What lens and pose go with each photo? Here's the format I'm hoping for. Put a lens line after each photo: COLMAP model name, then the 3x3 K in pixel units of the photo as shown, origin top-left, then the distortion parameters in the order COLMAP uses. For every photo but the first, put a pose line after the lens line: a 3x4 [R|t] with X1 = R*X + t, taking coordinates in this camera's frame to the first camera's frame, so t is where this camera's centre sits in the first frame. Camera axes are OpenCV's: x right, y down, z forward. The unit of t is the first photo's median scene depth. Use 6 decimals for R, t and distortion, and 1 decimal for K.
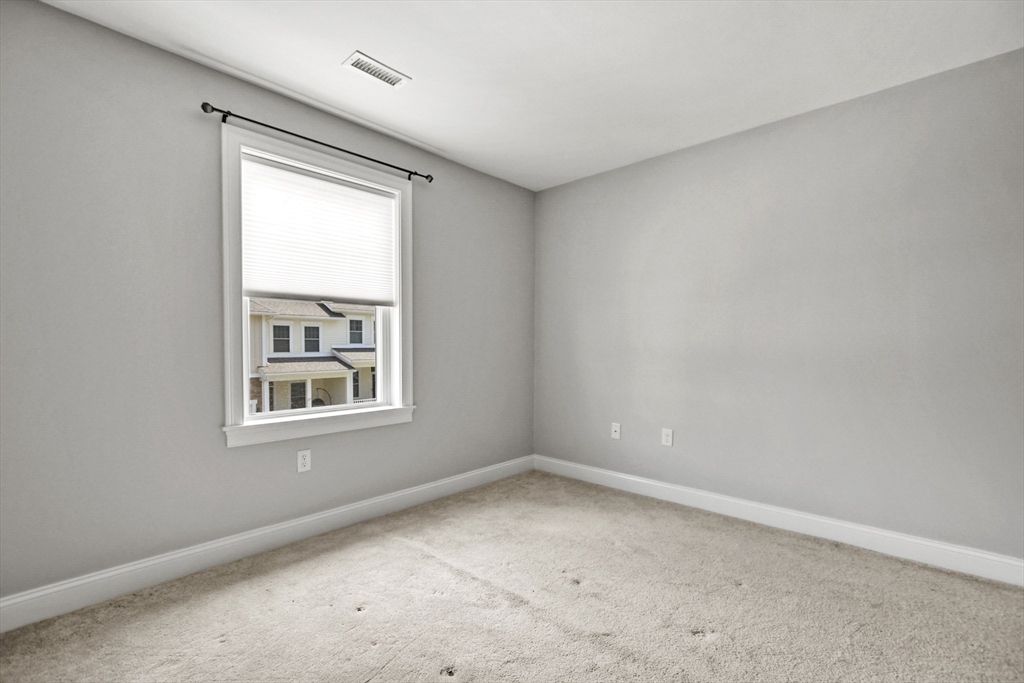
lens RADIAL K [[459.8, 0, 516.5], [0, 459.8, 353.3], [0, 0, 1]] dist [-0.002056, -0.000058]
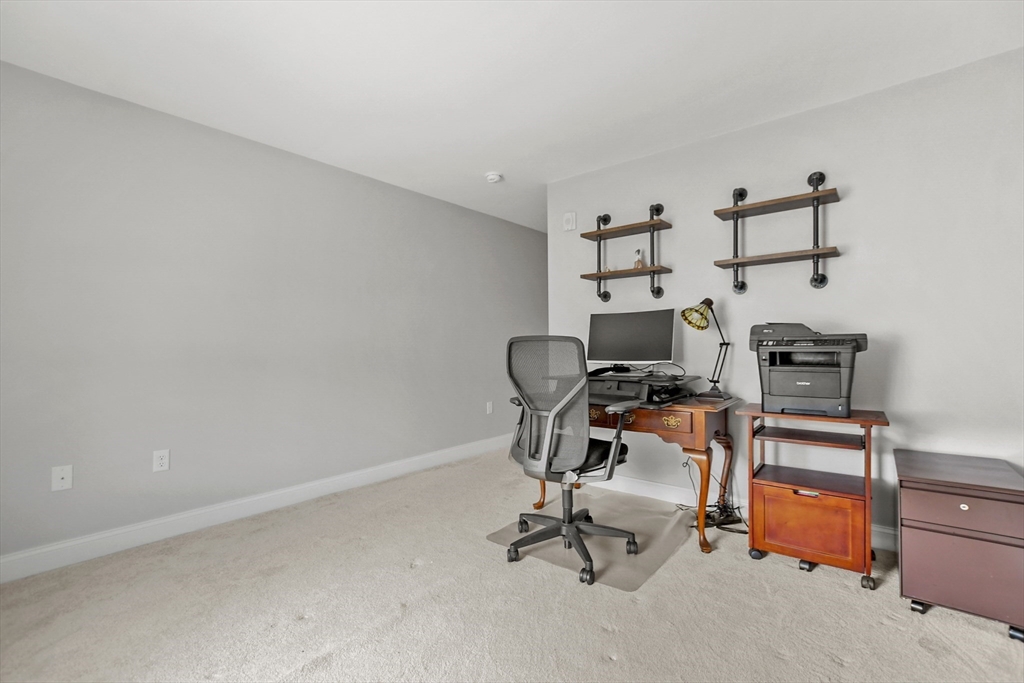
lens RADIAL K [[454.5, 0, 500.7], [0, 454.5, 342.4], [0, 0, 1]] dist [-0.007491, 0.000286]
pose [[-0.052119, 0.008958, 0.998601, -0.602814], [0.023424, 0.999696, -0.007745, -0.005970], [-0.998366, 0.022988, -0.052313, 0.532790]]
